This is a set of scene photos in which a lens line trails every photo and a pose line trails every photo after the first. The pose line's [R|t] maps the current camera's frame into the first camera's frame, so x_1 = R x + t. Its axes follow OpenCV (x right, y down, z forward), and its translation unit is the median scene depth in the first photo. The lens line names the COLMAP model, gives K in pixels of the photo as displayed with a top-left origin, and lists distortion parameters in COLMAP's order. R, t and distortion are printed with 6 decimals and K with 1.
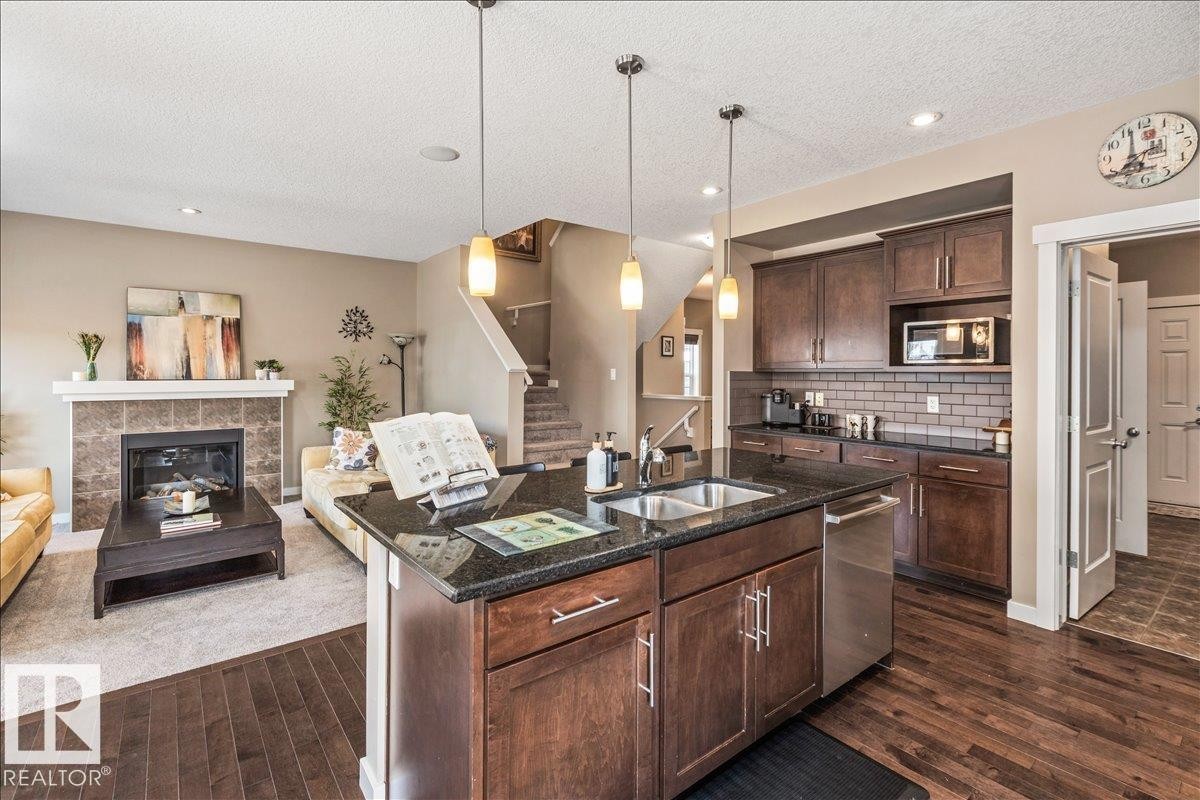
lens RADIAL K [[547.1, 0, 599.5], [0, 547.1, 376.5], [0, 0, 1]] dist [0.001517, -0.000064]
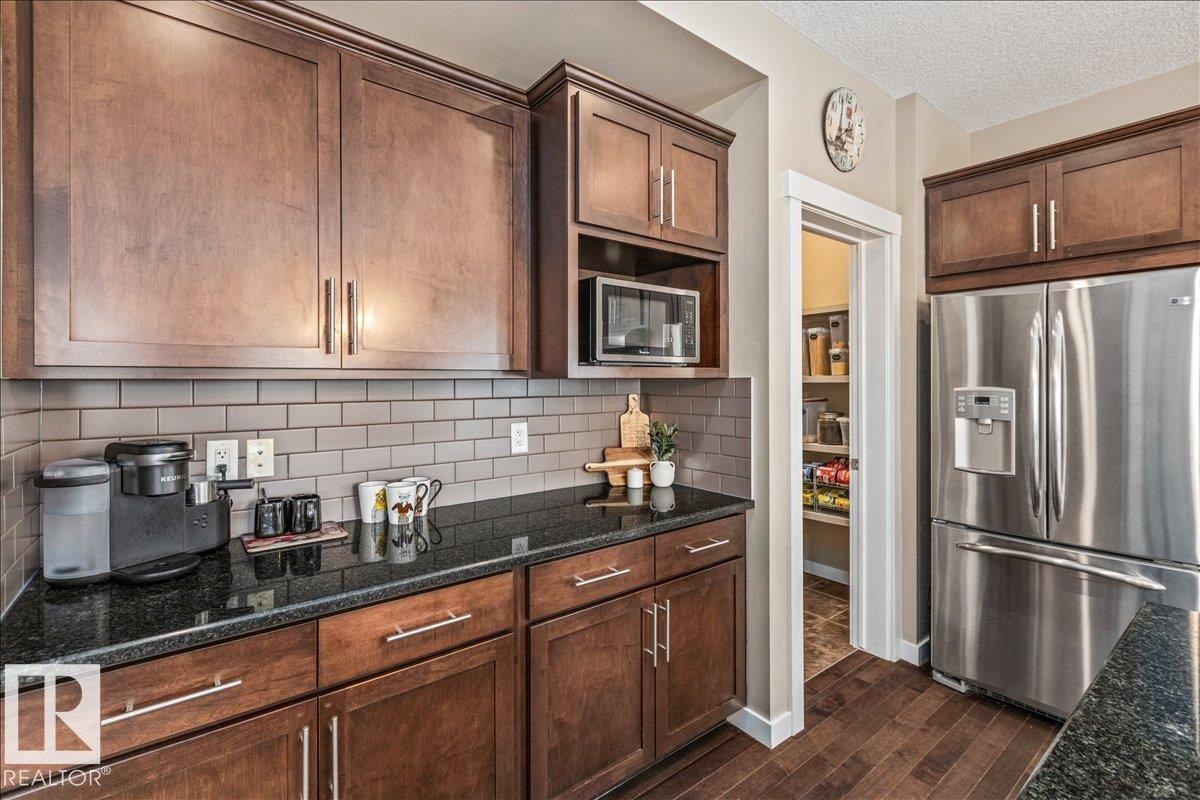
lens RADIAL K [[547.1, 0, 599.5], [0, 547.1, 376.5], [0, 0, 1]] dist [0.001517, -0.000064]
pose [[0.006102, -0.001263, 0.999981, 0.066623], [0.009247, 0.999957, 0.001207, -0.009481], [-0.999939, 0.009239, 0.006114, 0.917247]]
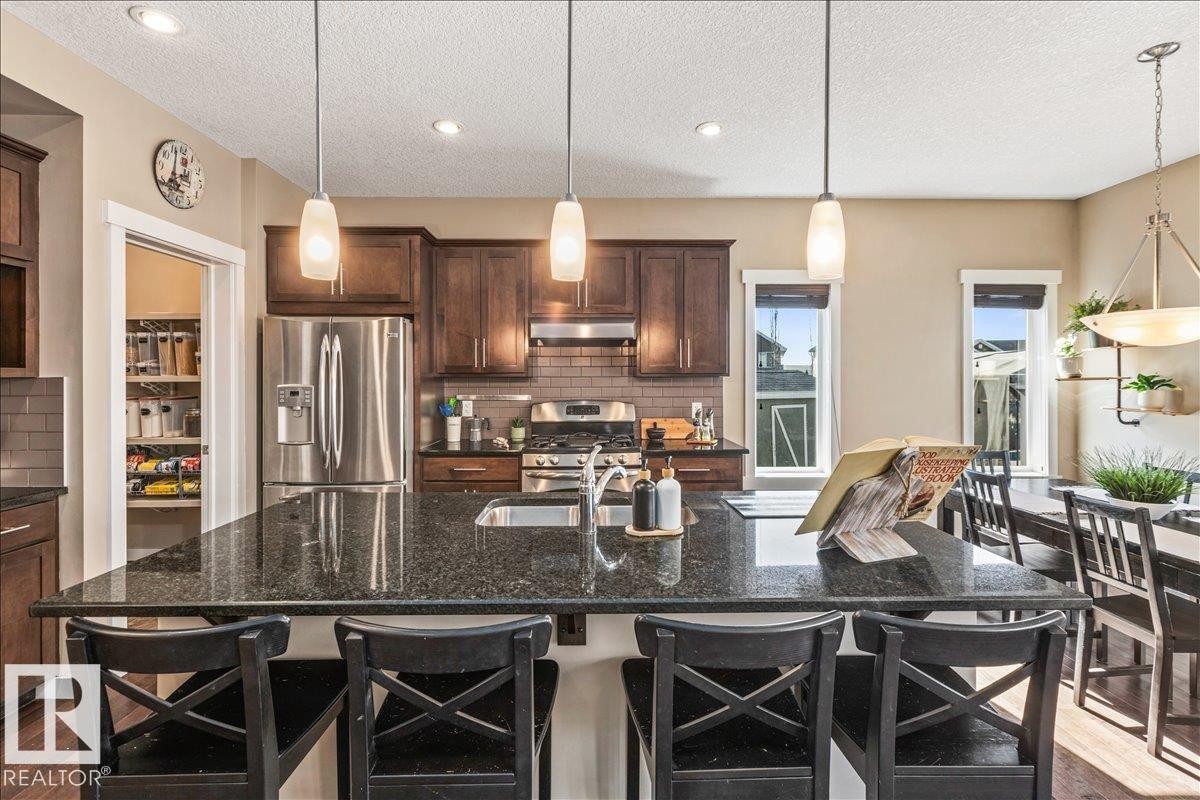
lens RADIAL K [[547.1, 0, 599.5], [0, 547.1, 376.5], [0, 0, 1]] dist [0.001517, -0.000064]
pose [[-0.791166, -0.003263, 0.611593, -0.218550], [0.001554, 0.999972, 0.007345, -0.010824], [-0.611599, 0.006762, -0.791139, 0.888903]]
